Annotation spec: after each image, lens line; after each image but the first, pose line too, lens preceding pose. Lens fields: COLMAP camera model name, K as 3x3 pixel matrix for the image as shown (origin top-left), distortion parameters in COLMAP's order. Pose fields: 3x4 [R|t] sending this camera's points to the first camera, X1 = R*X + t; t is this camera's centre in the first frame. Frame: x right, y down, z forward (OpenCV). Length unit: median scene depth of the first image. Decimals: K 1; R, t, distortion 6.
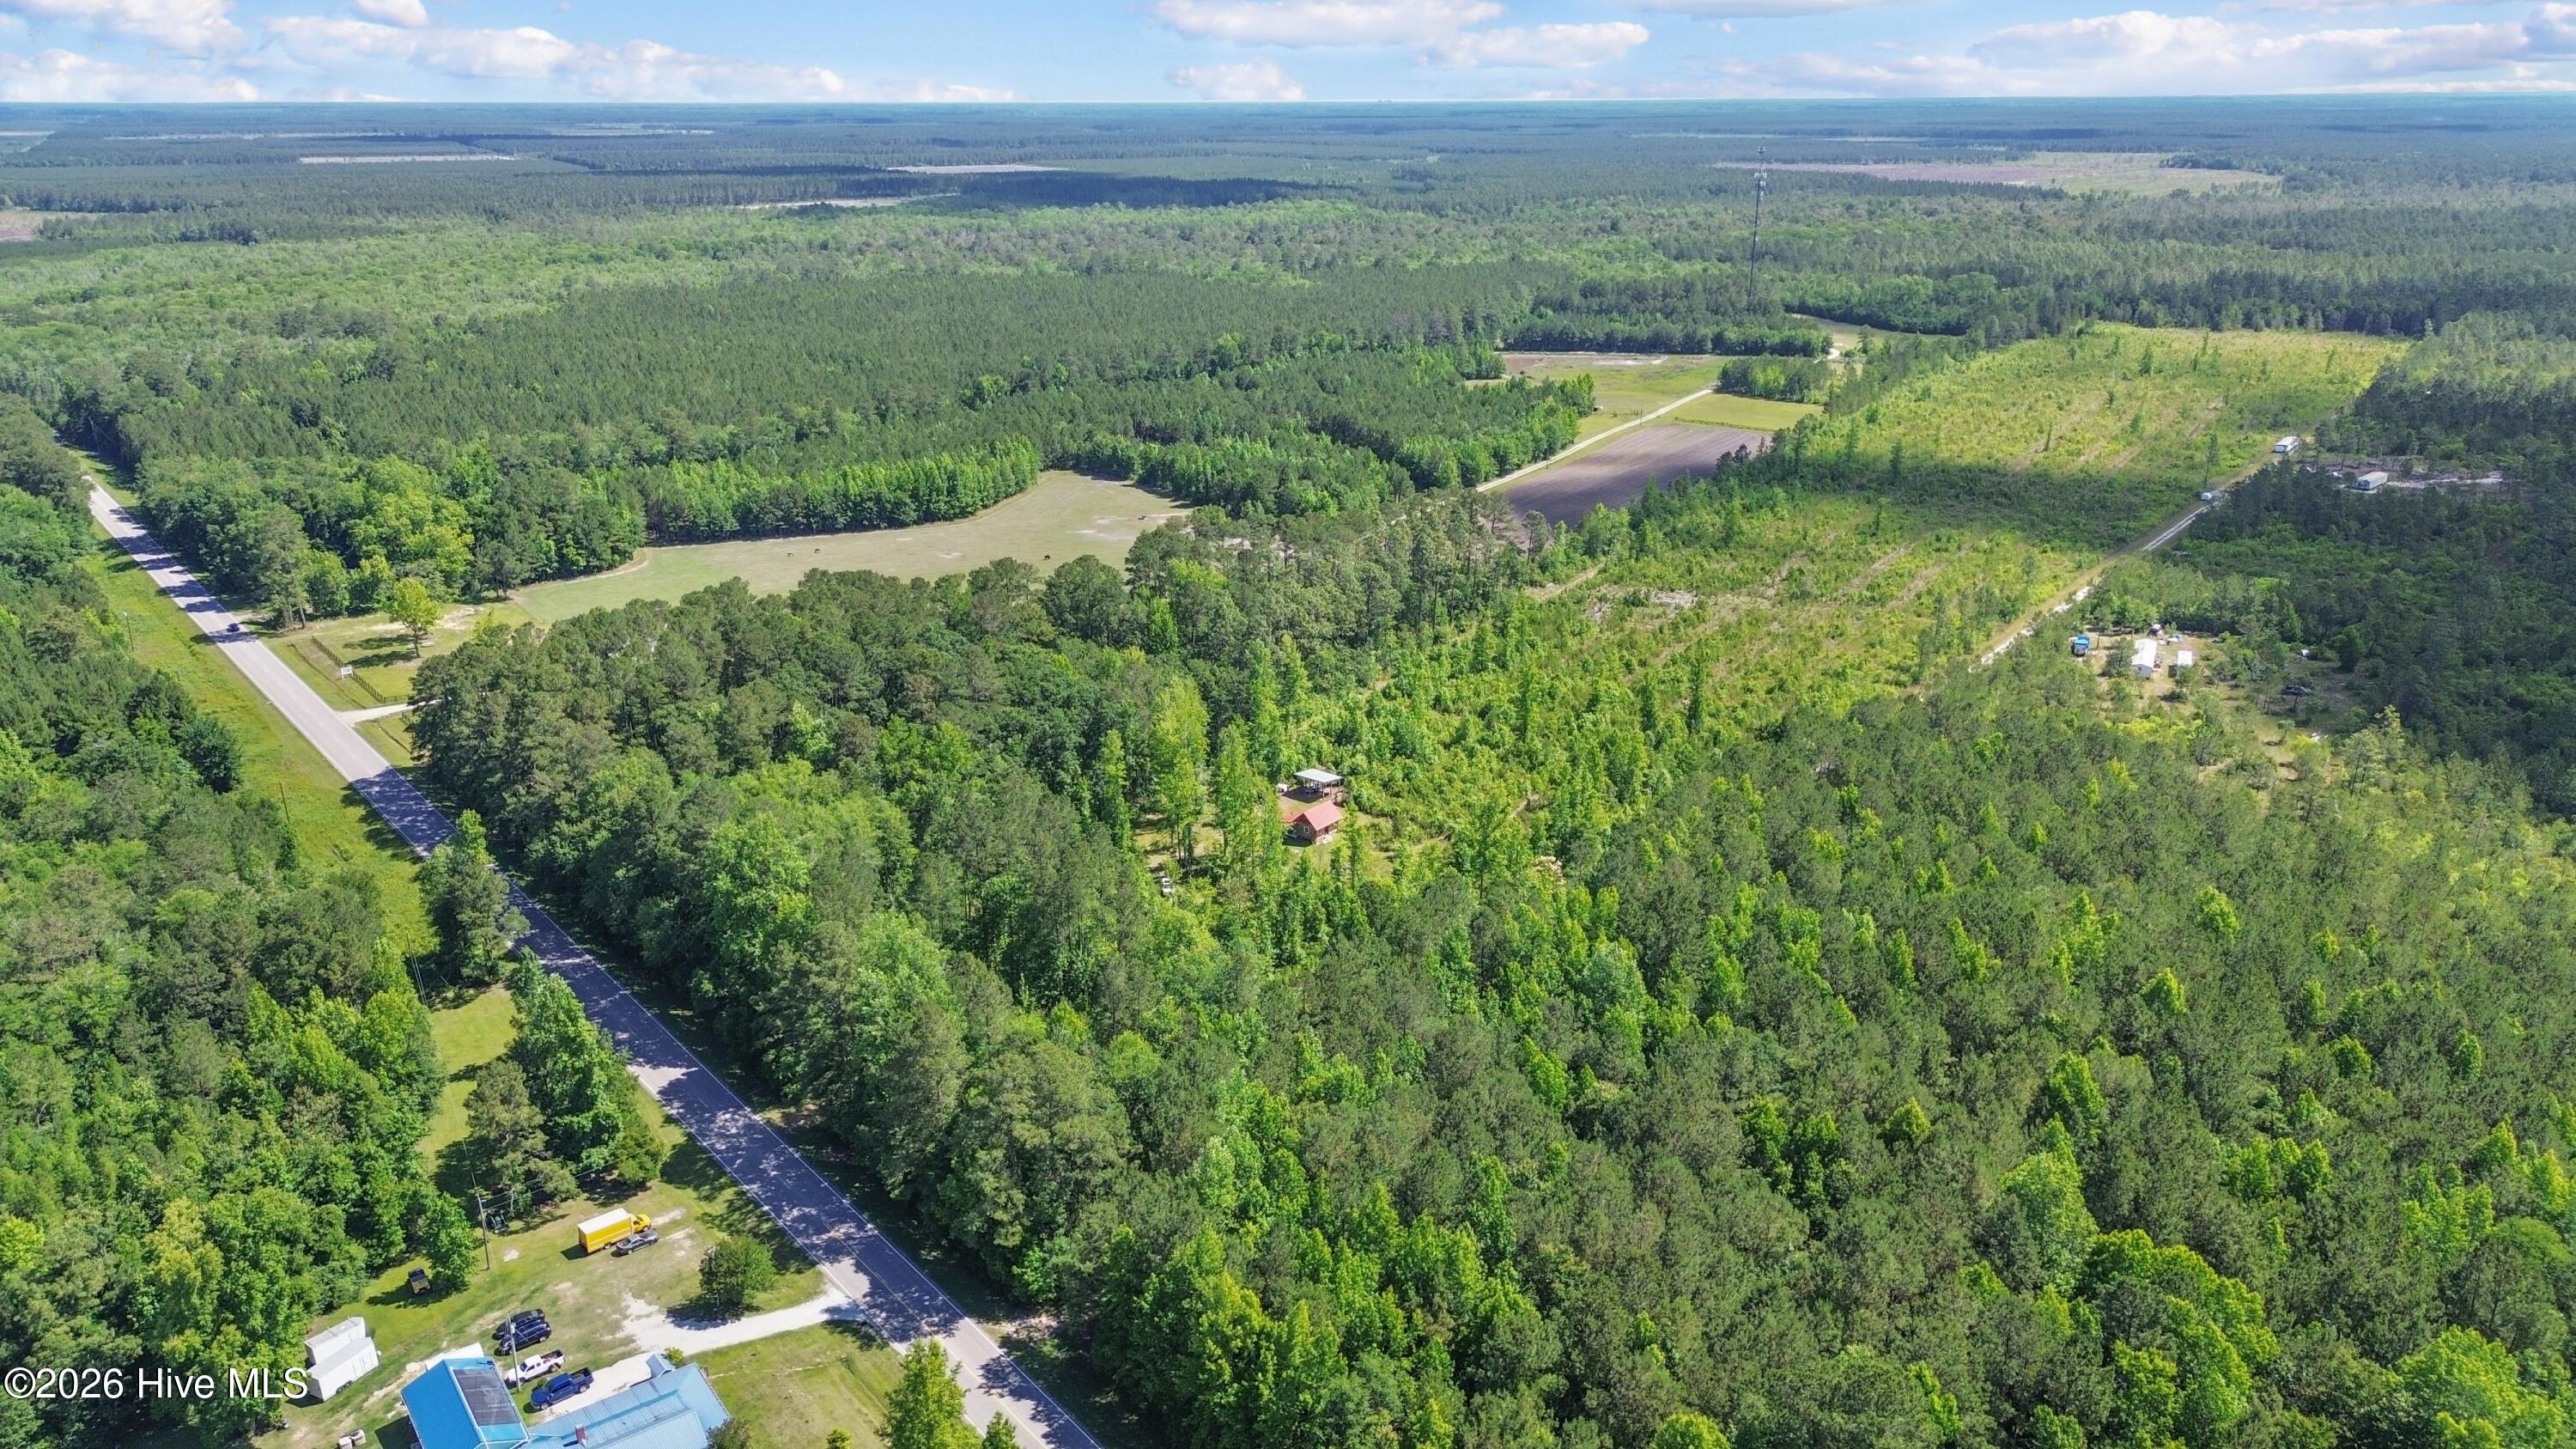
lens RADIAL K [[1811.1, 0, 1279.3], [0, 1811.1, 747.6], [0, 0, 1]] dist [0.061229, -0.054757]
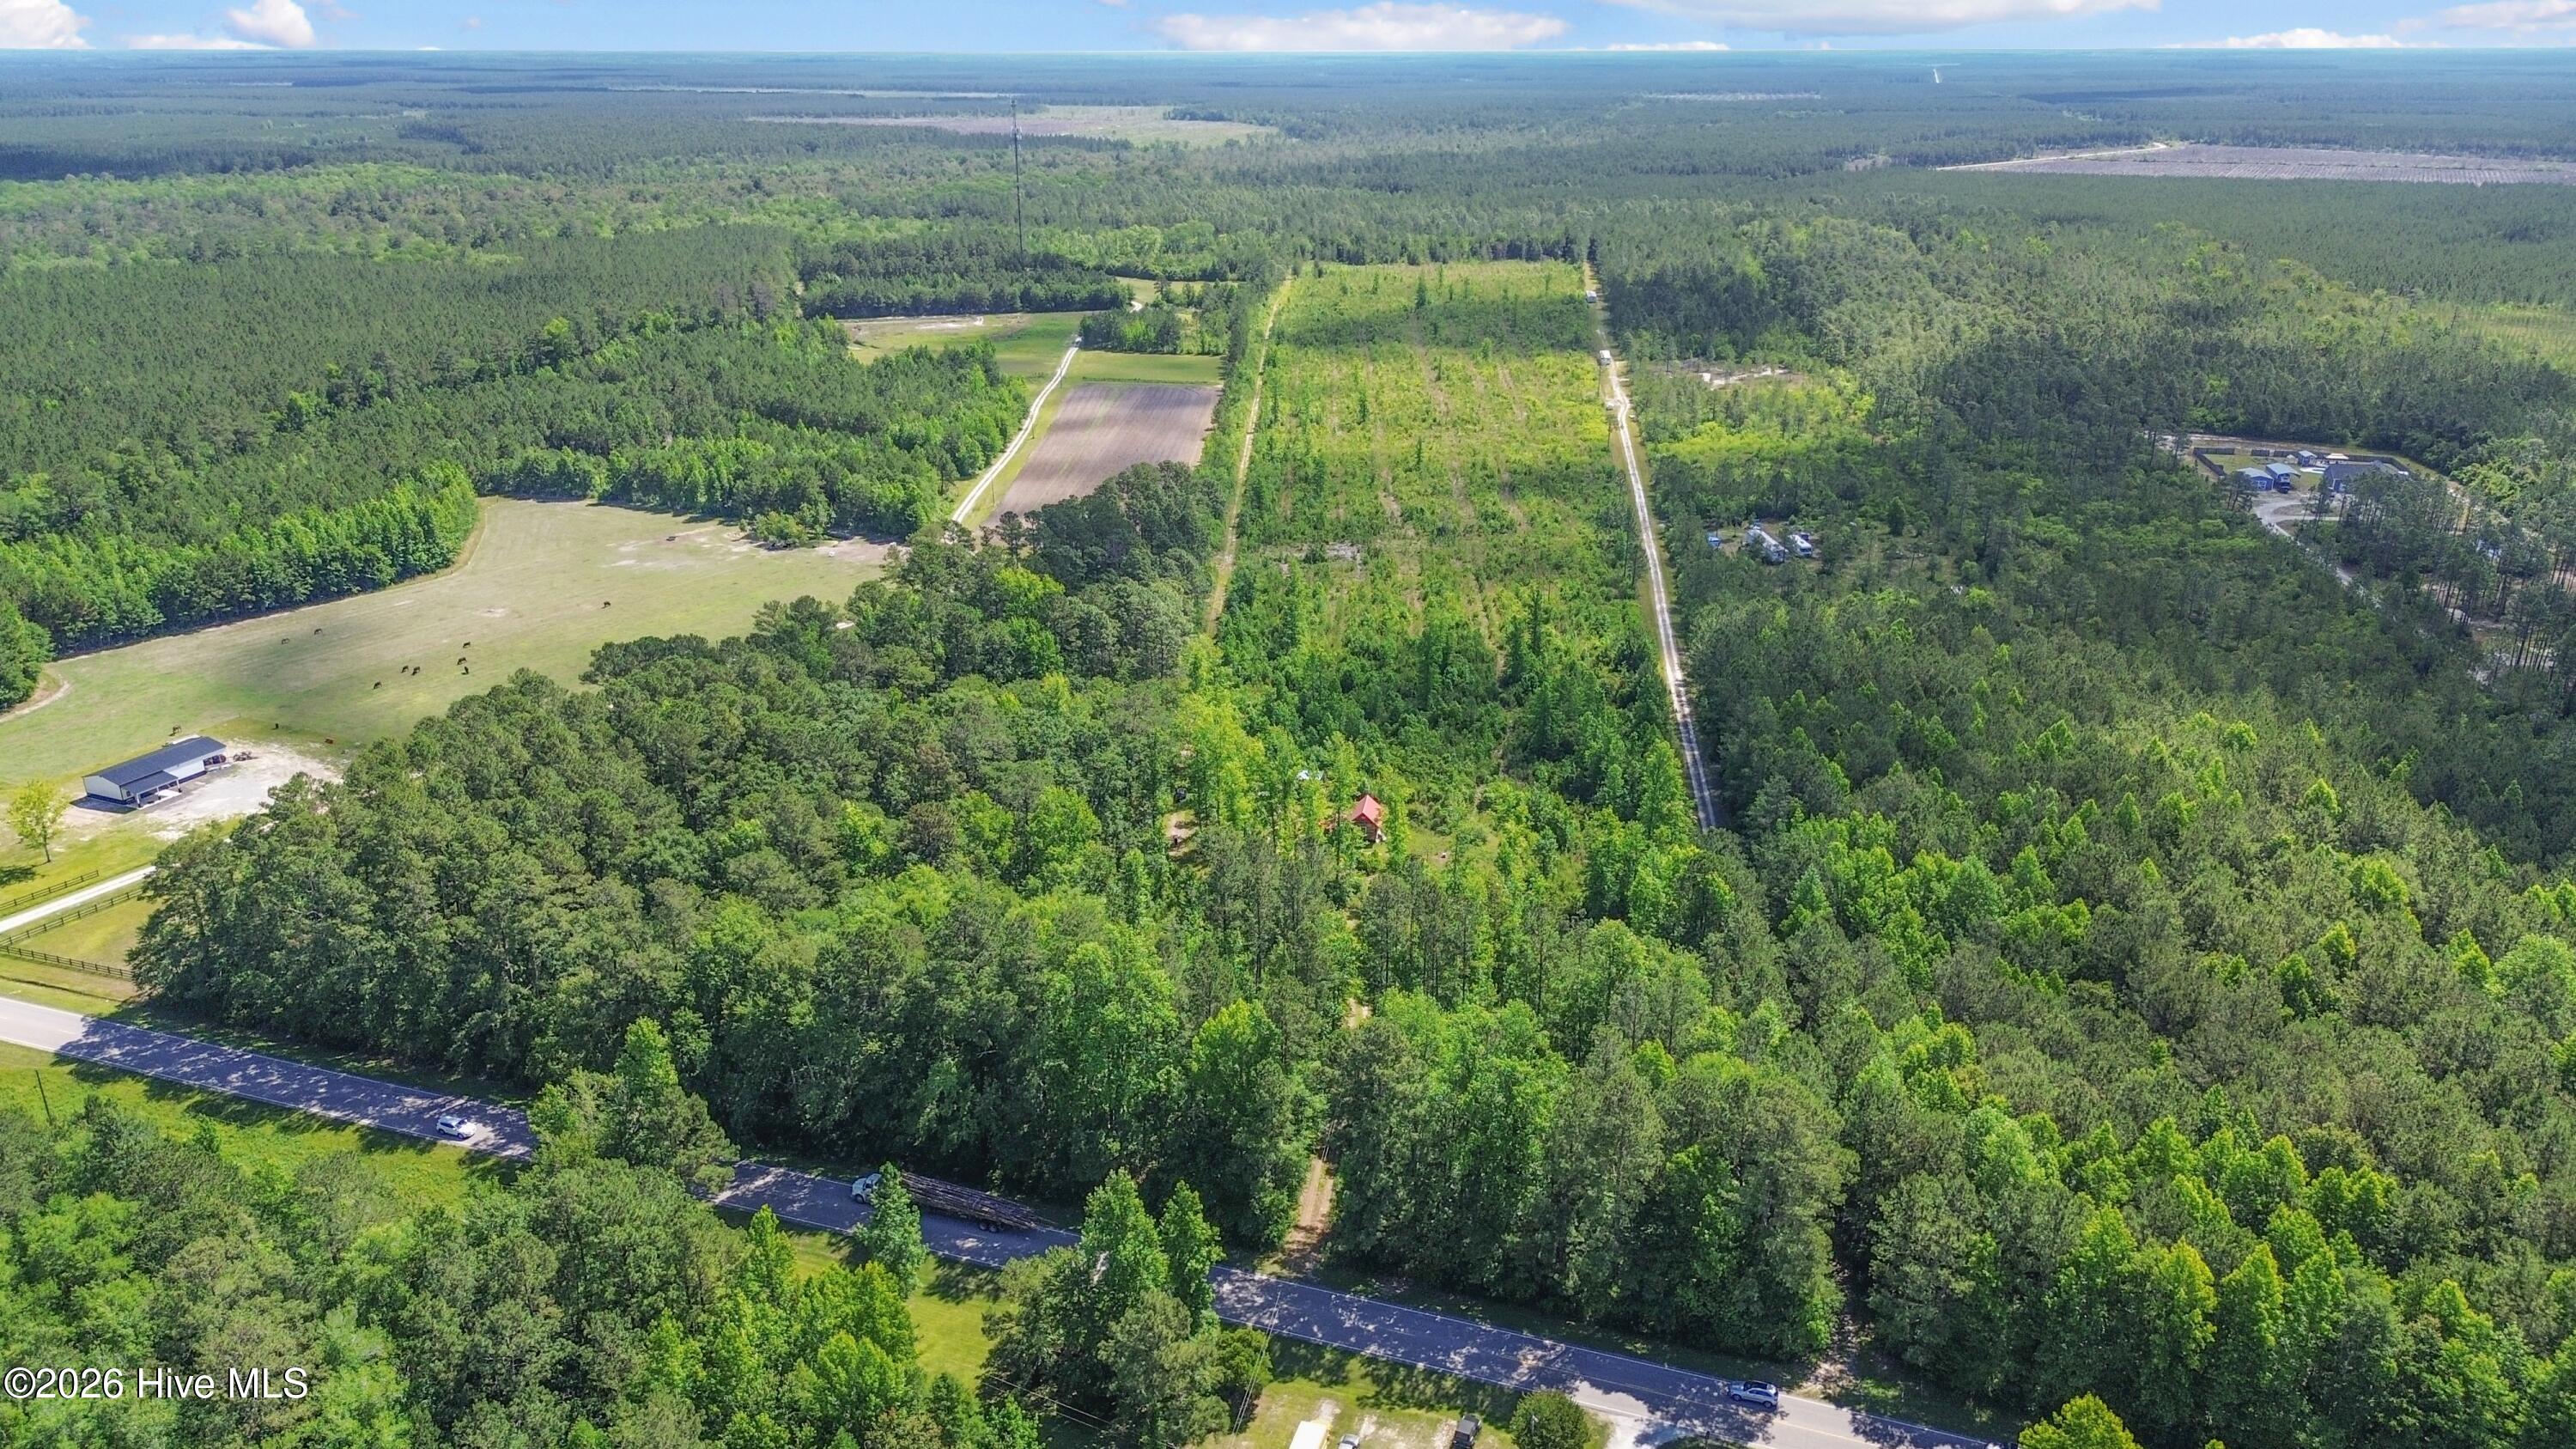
lens RADIAL K [[1811.1, 0, 1279.2], [0, 1811.1, 803.9], [0, 0, 1]] dist [0.061229, -0.054757]
pose [[0.856860, -0.195395, 0.477087, -0.298607], [0.171914, 0.980722, 0.092902, -0.040269], [-0.486042, 0.002414, 0.873932, 0.126269]]
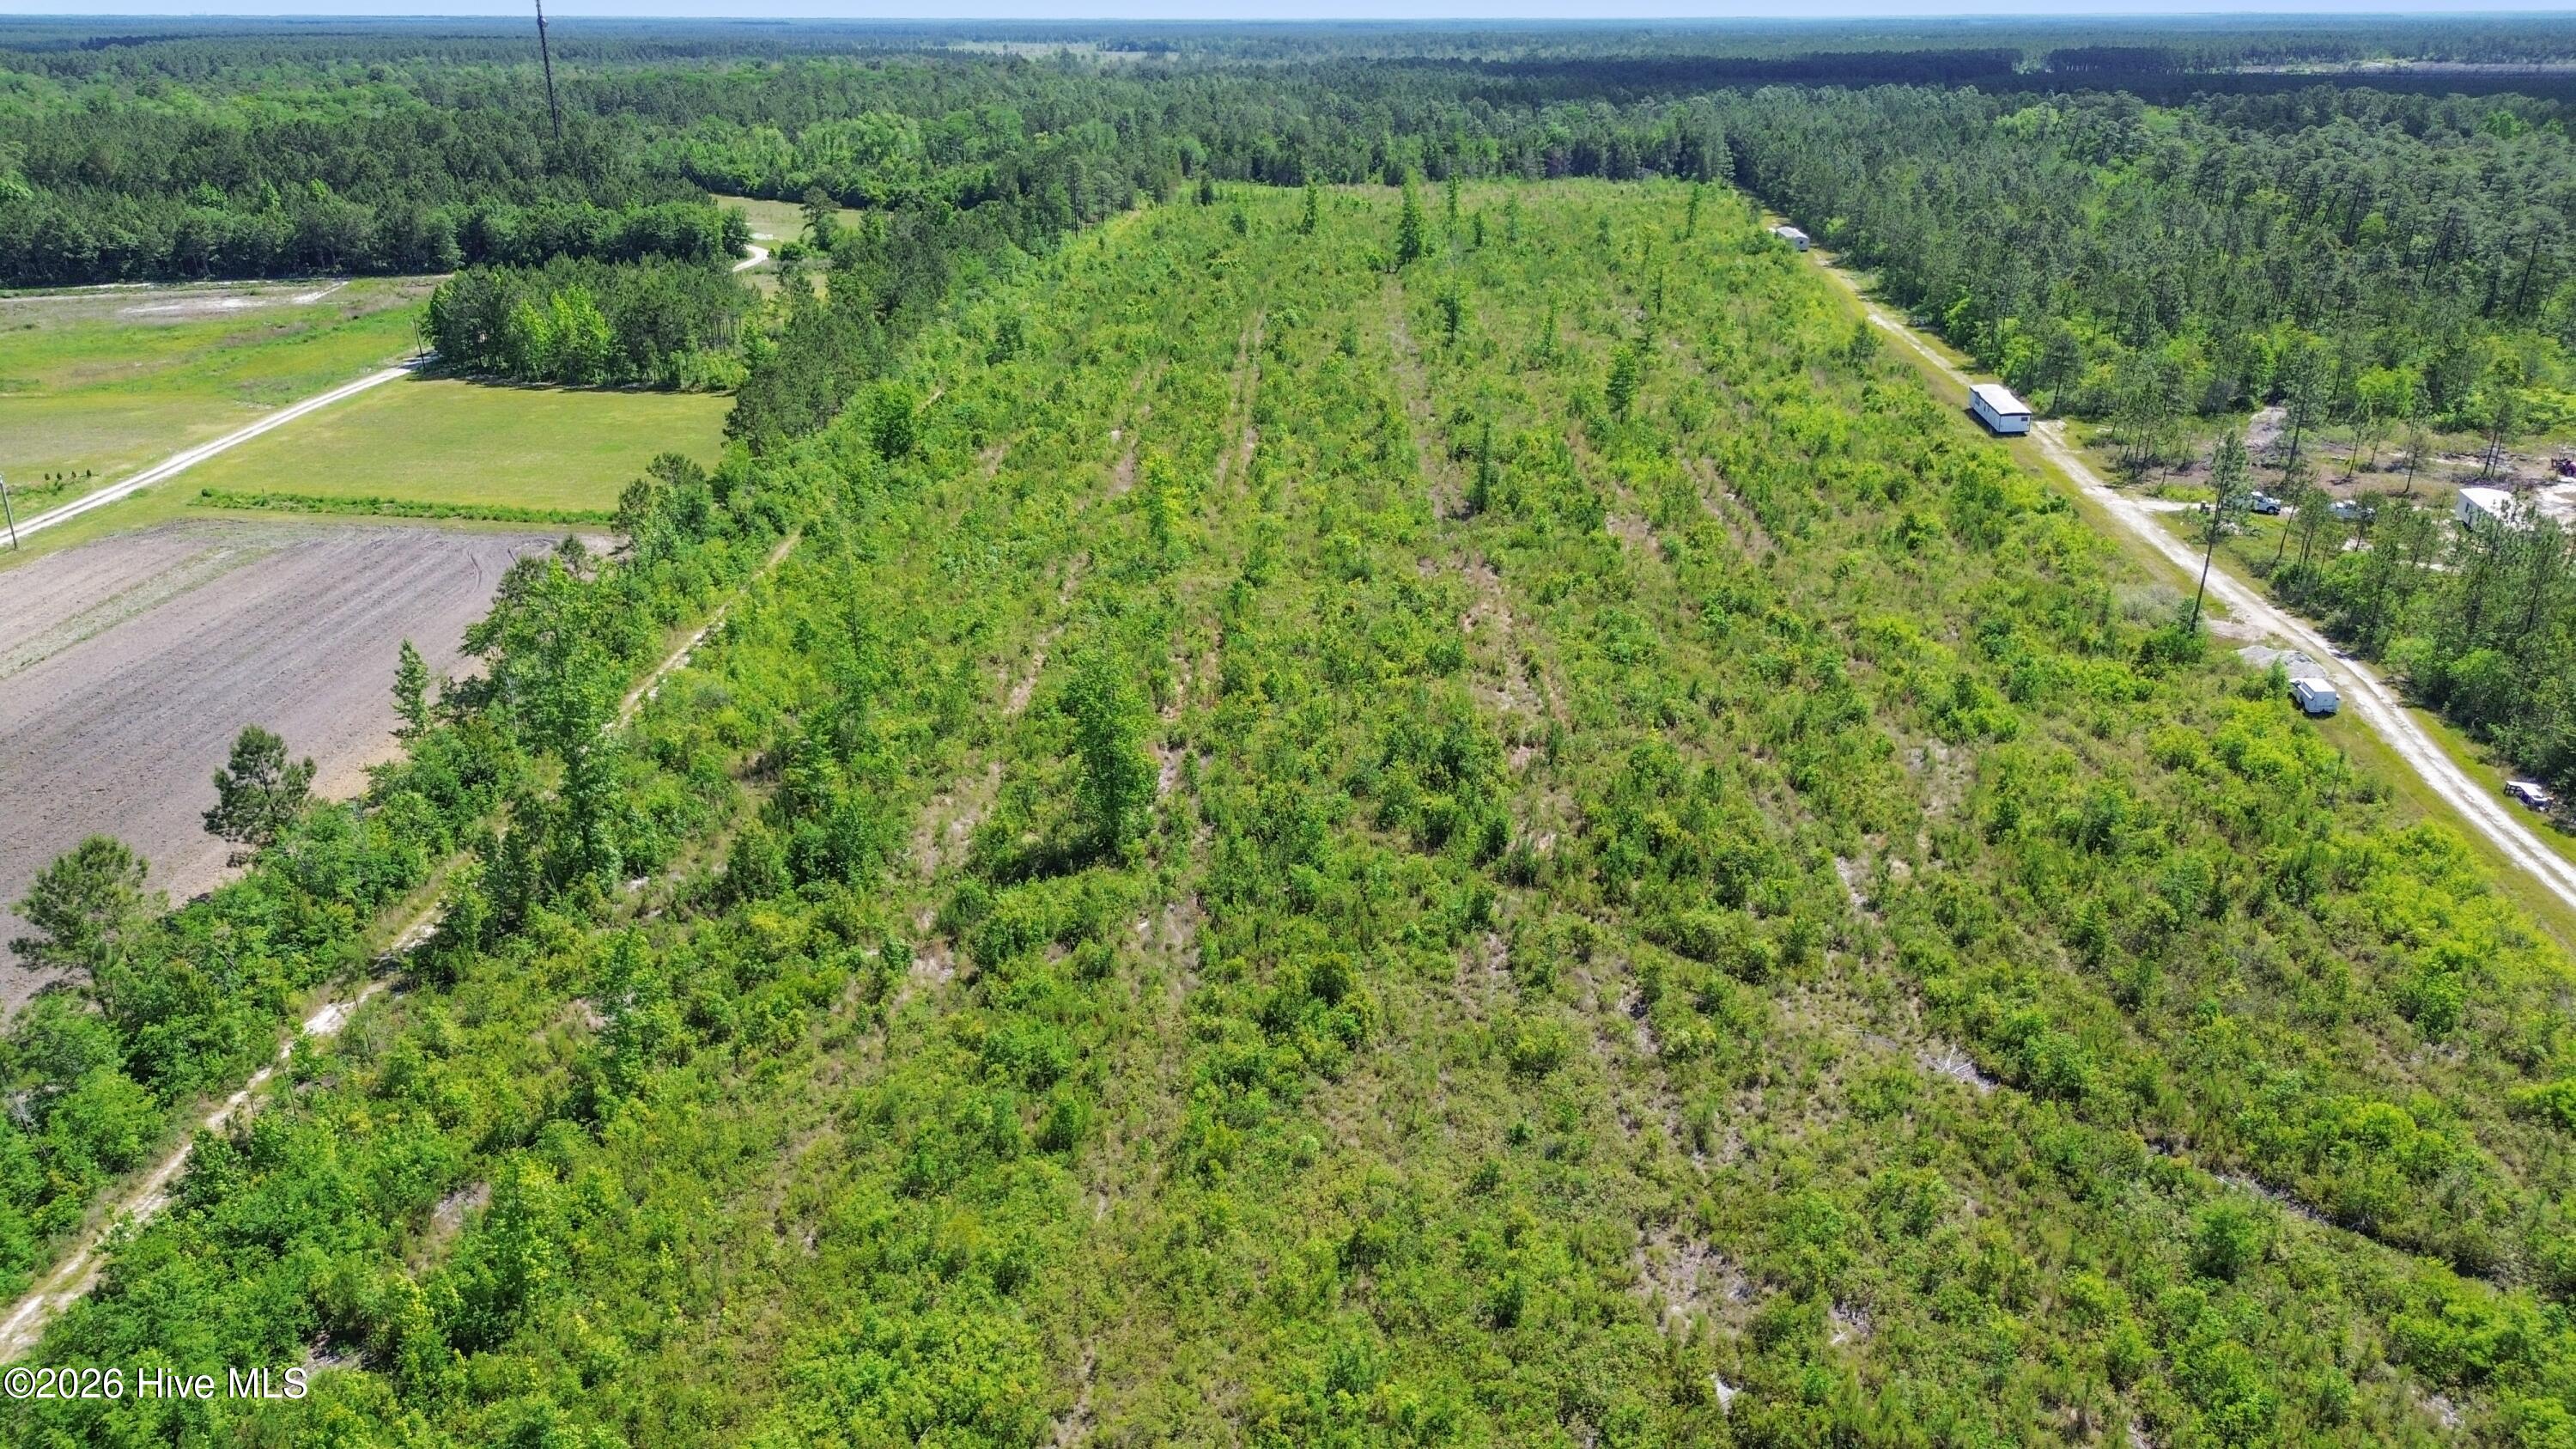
lens RADIAL K [[1811.1, 0, 1280.4], [0, 1811.1, 723.6], [0, 0, 1]] dist [0.061229, -0.054757]
pose [[0.853288, -0.185692, 0.487256, 0.310597], [0.174681, 0.982244, 0.068429, -0.198927], [-0.491311, 0.026725, 0.870574, 0.981849]]
